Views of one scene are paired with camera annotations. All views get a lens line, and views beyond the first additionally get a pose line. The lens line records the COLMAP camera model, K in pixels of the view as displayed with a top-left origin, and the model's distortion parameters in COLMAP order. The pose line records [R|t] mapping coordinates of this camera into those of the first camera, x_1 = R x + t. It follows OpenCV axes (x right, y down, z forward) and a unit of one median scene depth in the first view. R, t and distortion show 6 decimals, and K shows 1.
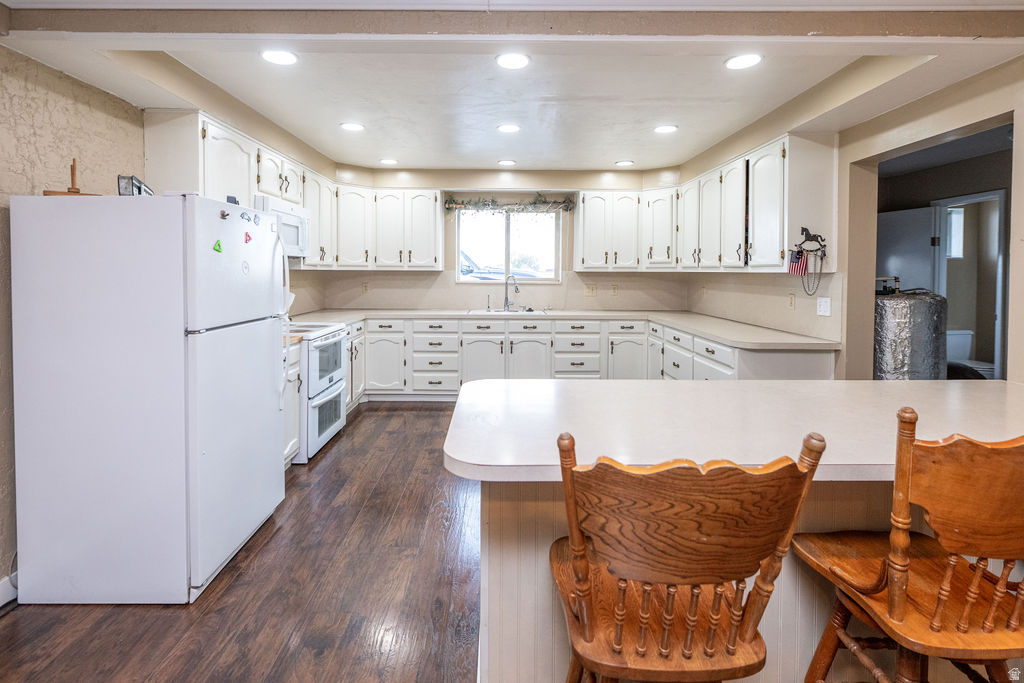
lens RADIAL K [[472.6, 0, 508.6], [0, 472.6, 279.2], [0, 0, 1]] dist [0.001852, -0.001111]
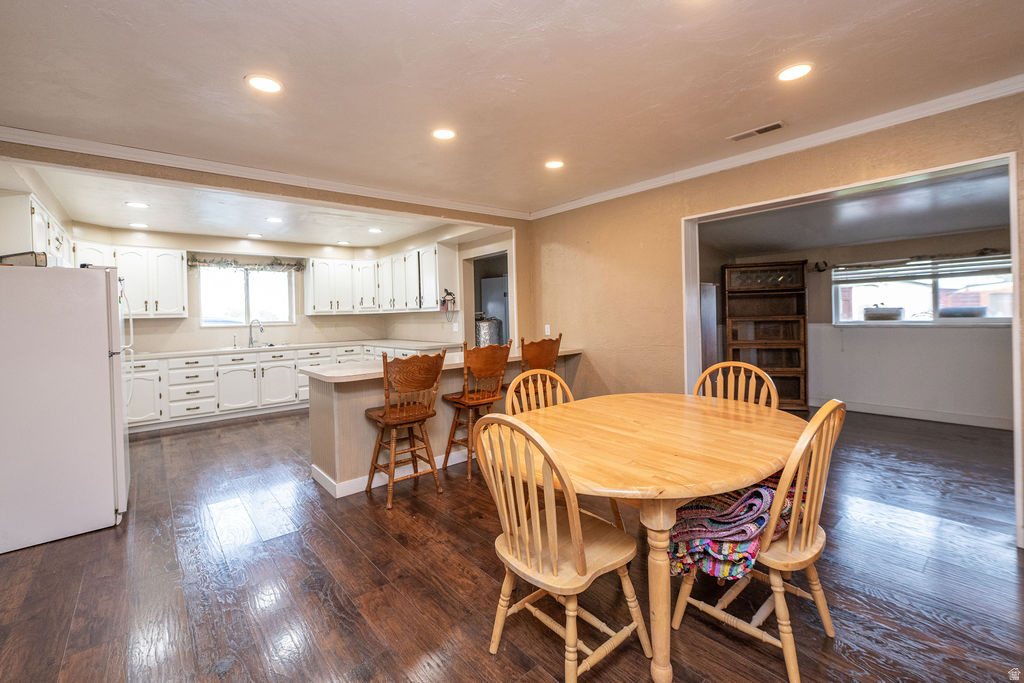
lens RADIAL K [[411.4, 0, 508.5], [0, 411.4, 319.8], [0, 0, 1]] dist [-0.000872, -0.000060]
pose [[0.769692, -0.035260, 0.637440, -0.196829], [0.041139, 0.999138, 0.005593, 0.016690], [-0.637088, 0.021919, 0.770479, -0.349241]]
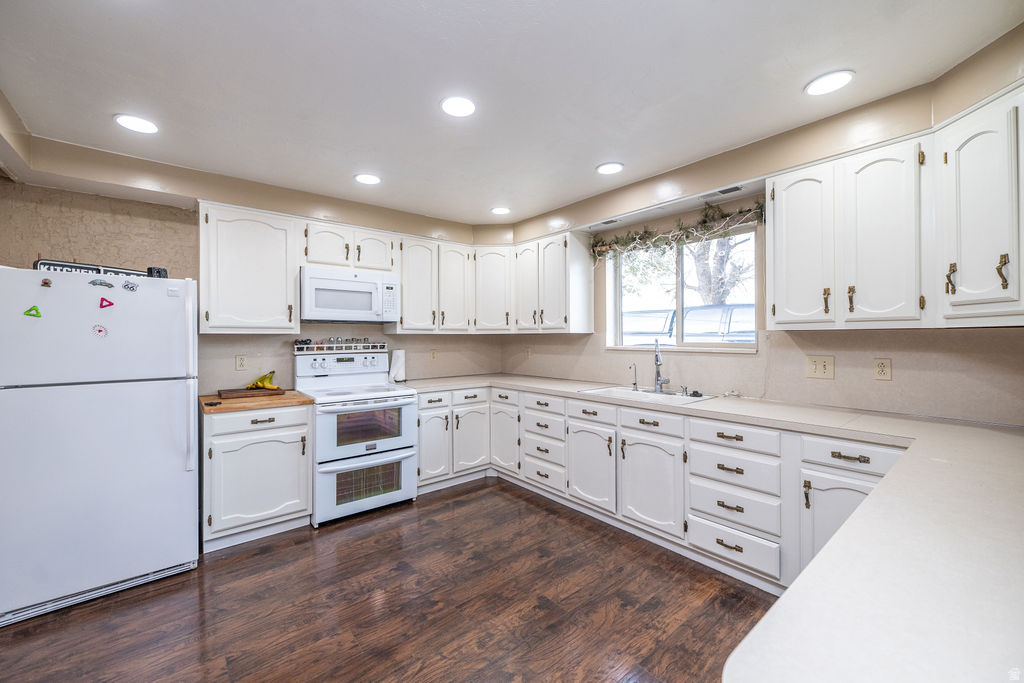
lens RADIAL K [[411.4, 0, 530.4], [0, 411.4, 335.6], [0, 0, 1]] dist [-0.000872, -0.000060]
pose [[0.633529, -0.011403, -0.773635, 0.364721], [-0.005481, 0.999800, -0.019225, -0.000299], [0.773700, 0.016420, 0.633340, 0.541789]]
